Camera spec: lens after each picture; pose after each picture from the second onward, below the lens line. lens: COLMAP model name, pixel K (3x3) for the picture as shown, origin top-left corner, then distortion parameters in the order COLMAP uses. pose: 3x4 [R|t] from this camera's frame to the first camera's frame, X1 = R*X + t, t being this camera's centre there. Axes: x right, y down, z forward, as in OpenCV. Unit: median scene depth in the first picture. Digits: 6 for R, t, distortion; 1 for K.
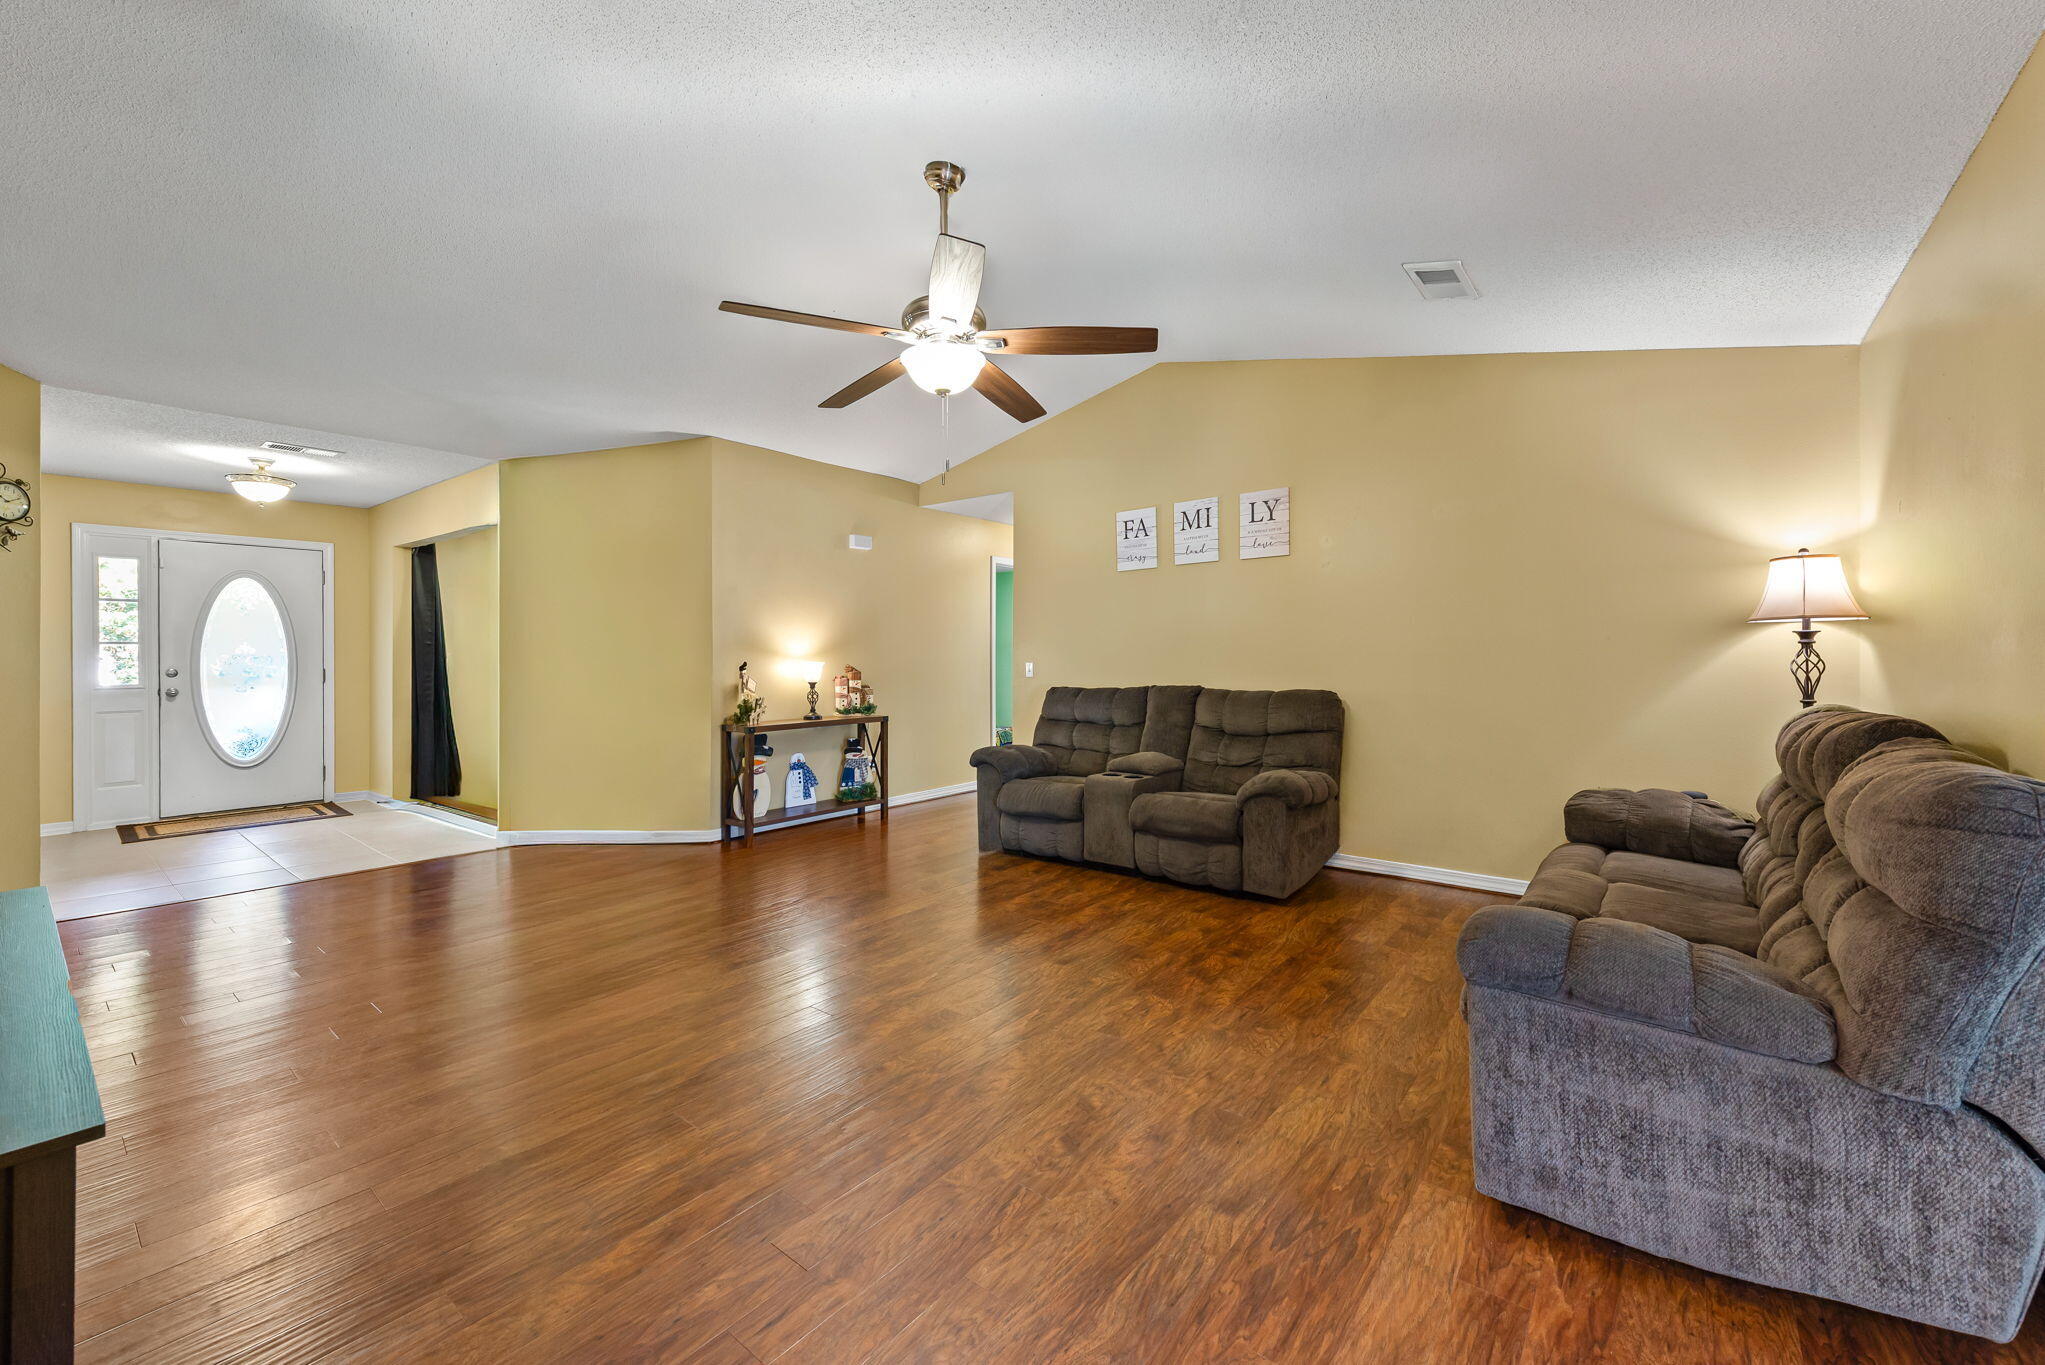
lens RADIAL K [[812.6, 0, 1022.5], [0, 812.6, 671.1], [0, 0, 1]] dist [0.017910, -0.000664]
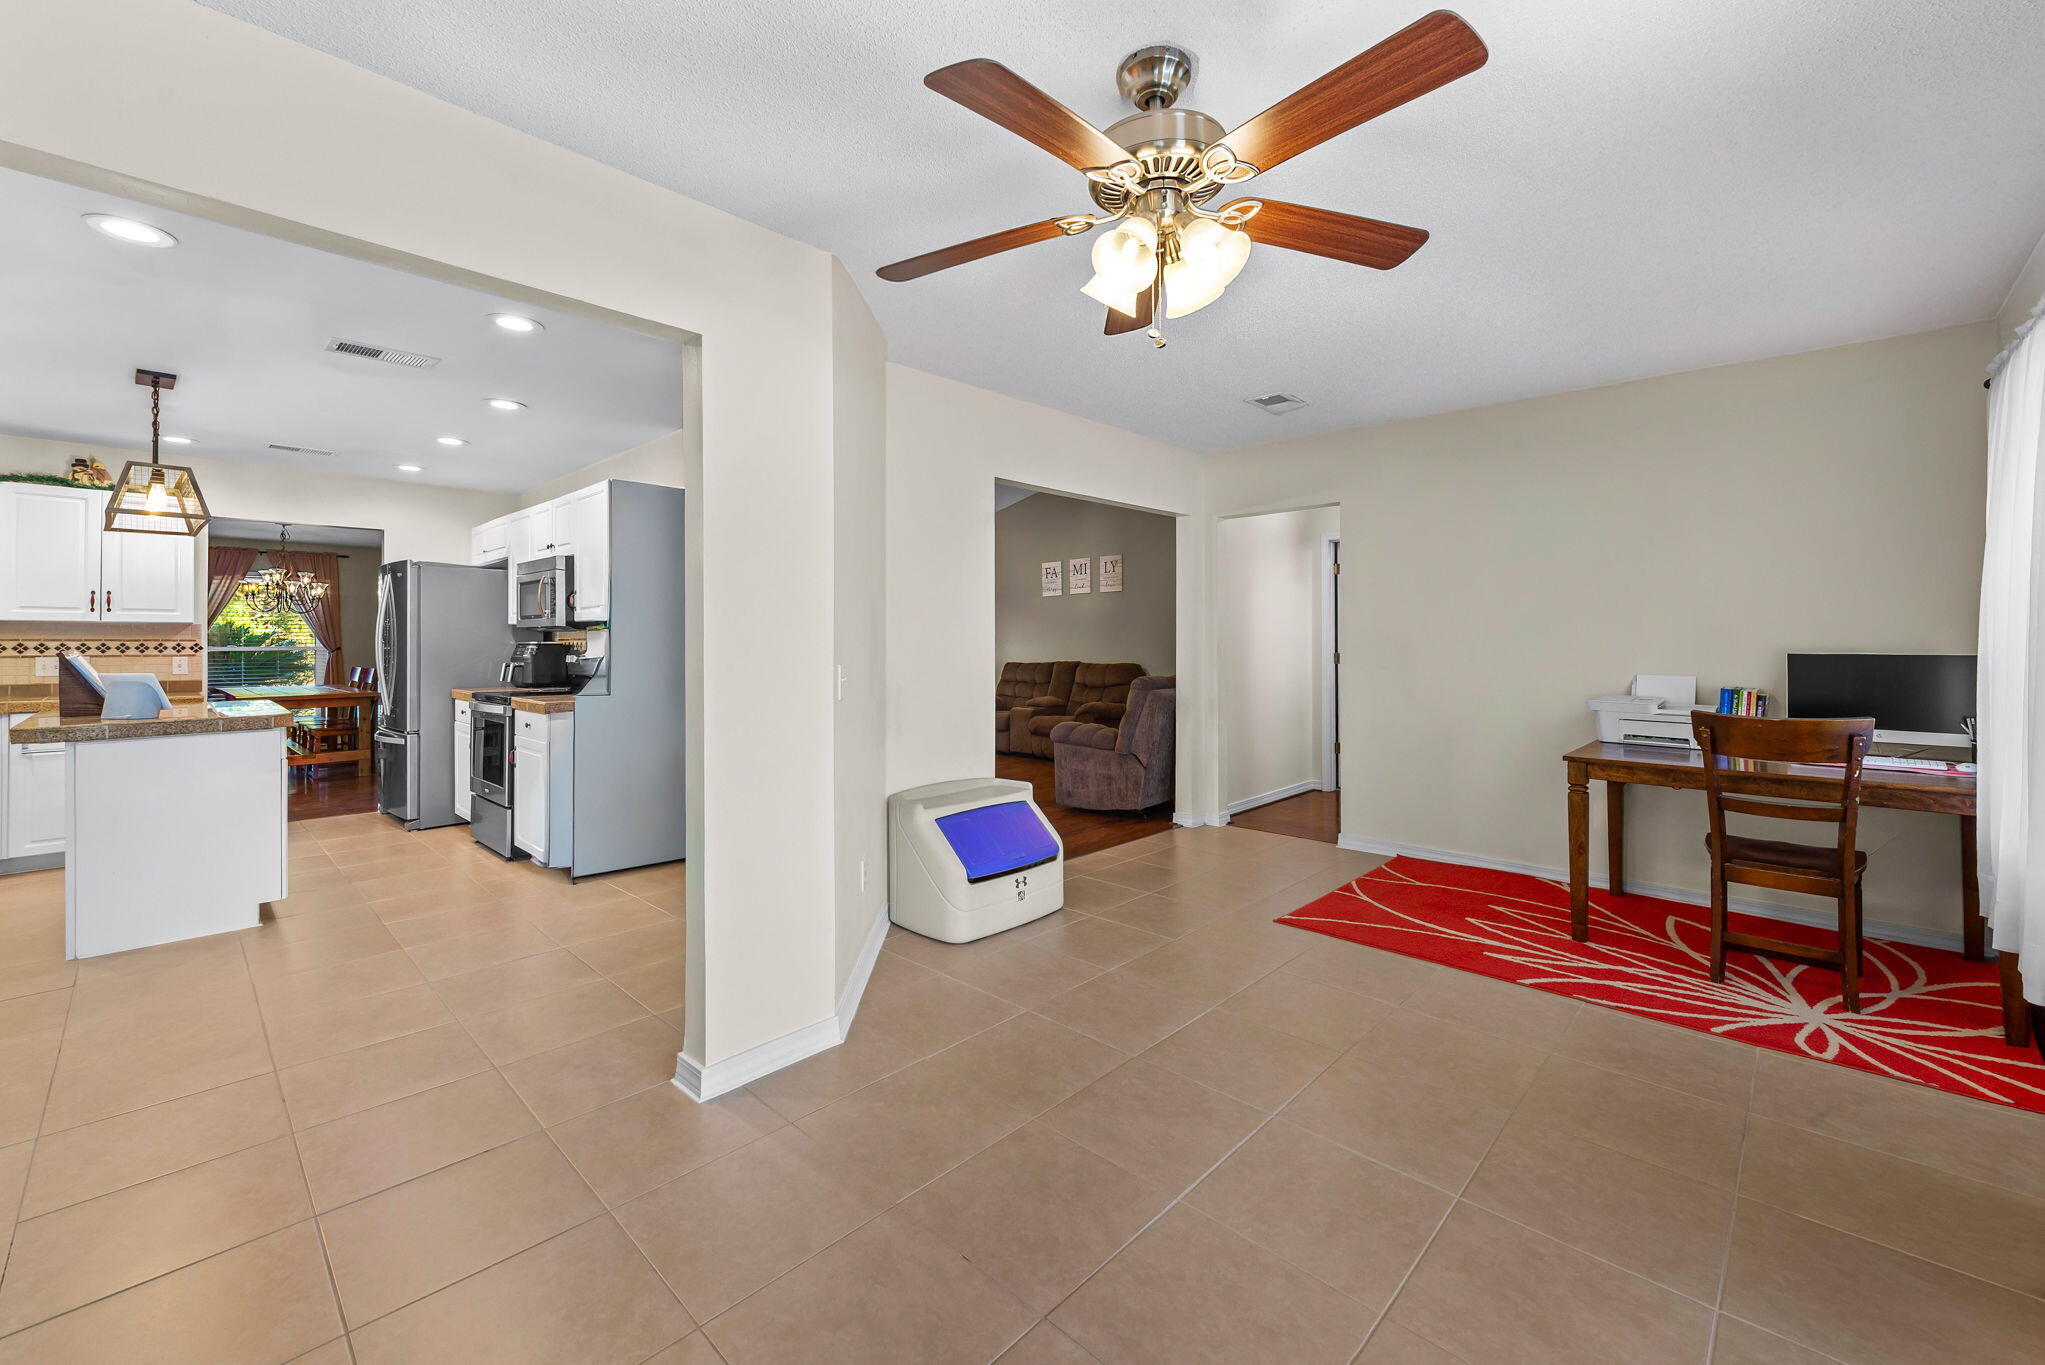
lens RADIAL K [[812.6, 0, 1018.0], [0, 812.6, 641.8], [0, 0, 1]] dist [0.017910, -0.000664]
pose [[0.996269, -0.001719, -0.086289, 0.247278], [0.000456, 0.999892, -0.014658, 0.001244], [0.086304, 0.014564, 0.996162, -0.868538]]
